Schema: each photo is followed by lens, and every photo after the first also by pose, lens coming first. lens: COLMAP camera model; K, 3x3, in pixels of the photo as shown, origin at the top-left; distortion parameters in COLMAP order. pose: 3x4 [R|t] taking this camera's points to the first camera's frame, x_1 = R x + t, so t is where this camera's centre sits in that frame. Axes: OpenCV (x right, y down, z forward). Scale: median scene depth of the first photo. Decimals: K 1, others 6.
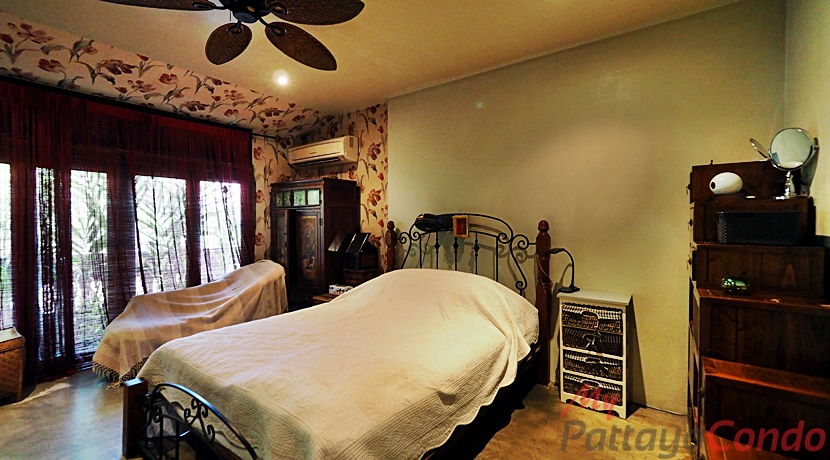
lens RADIAL K [[343.7, 0, 401.4], [0, 343.7, 225.8], [0, 0, 1]] dist [0.002184, 0.000387]
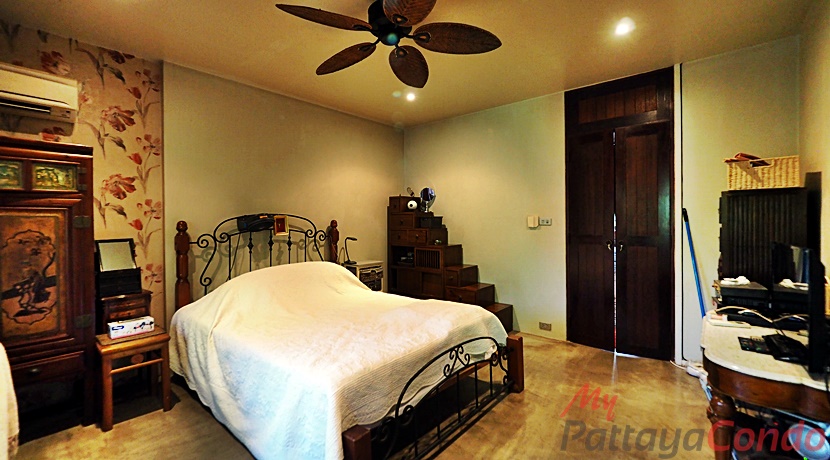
lens RADIAL K [[343.7, 0, 401.4], [0, 343.7, 225.8], [0, 0, 1]] dist [0.002184, 0.000387]
pose [[0.091941, -0.016425, 0.995629, -0.818895], [0.017372, 0.999738, 0.014888, -0.005828], [-0.995613, 0.015927, 0.092202, 0.443734]]
